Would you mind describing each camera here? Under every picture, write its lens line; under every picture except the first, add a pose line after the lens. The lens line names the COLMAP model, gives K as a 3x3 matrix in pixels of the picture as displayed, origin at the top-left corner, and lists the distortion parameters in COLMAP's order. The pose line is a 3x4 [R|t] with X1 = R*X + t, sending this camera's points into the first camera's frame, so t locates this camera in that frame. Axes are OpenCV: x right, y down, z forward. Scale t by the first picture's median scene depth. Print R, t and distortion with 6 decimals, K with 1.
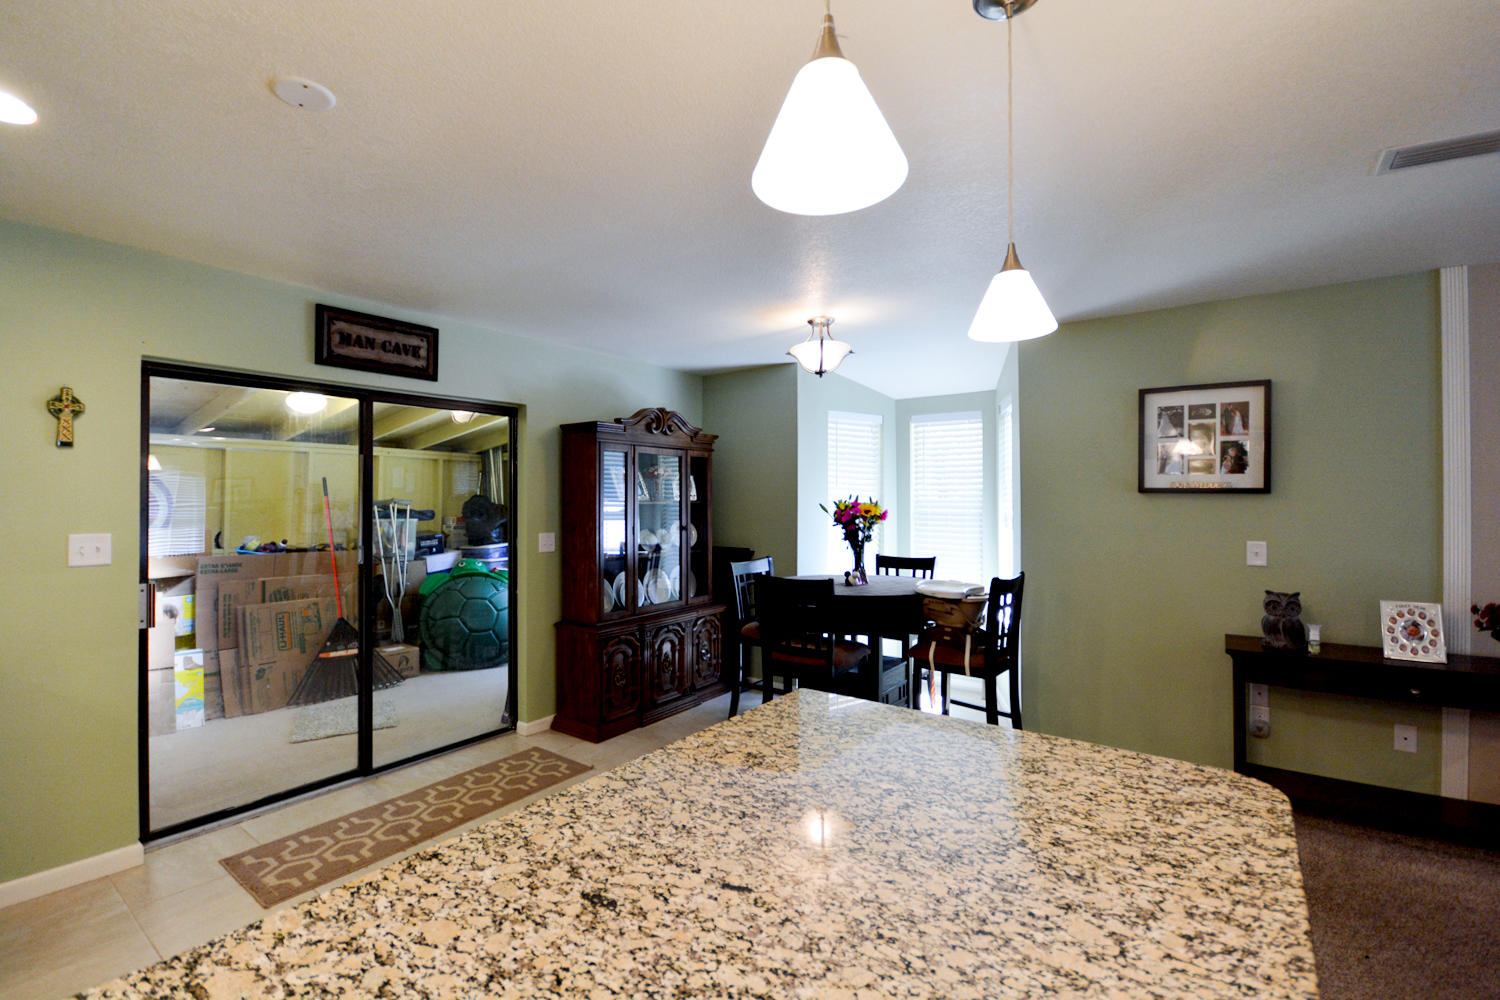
lens RADIAL K [[679.2, 0, 736.5], [0, 679.2, 498.5], [0, 0, 1]] dist [-0.012936, 0.000282]
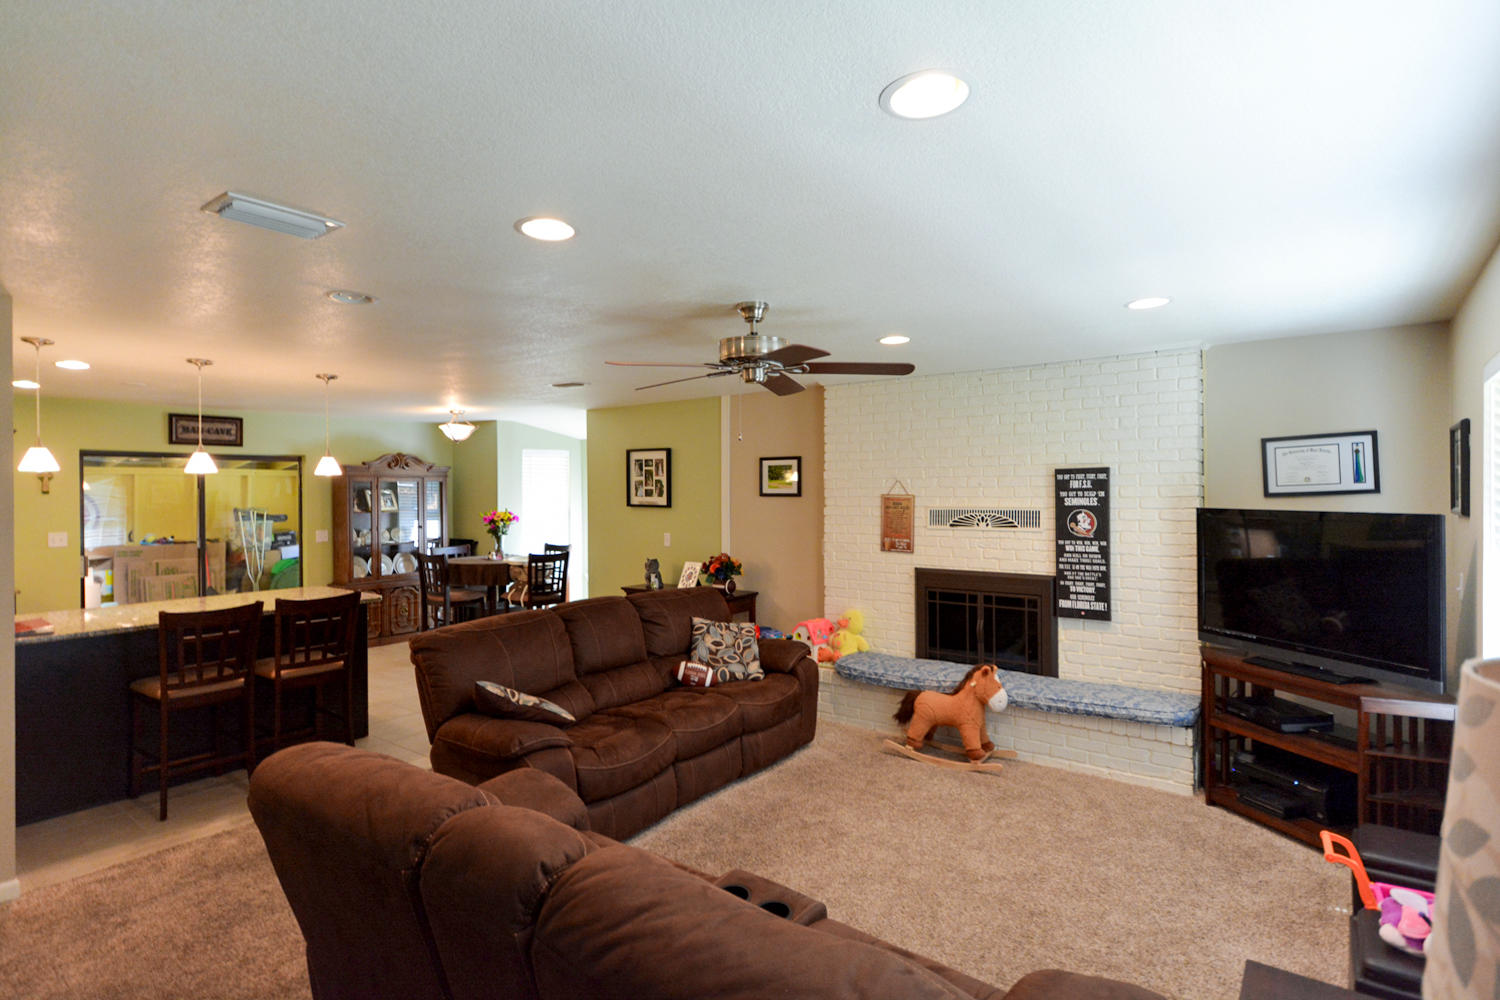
lens RADIAL K [[793.9, 0, 747.7], [0, 793.9, 498.4], [0, 0, 1]] dist [0.003032, 0.000484]
pose [[0.999746, -0.006100, -0.021712, 0.808605], [0.006400, 0.999884, 0.013786, -0.048308], [0.021626, -0.013921, 0.999669, -0.928557]]
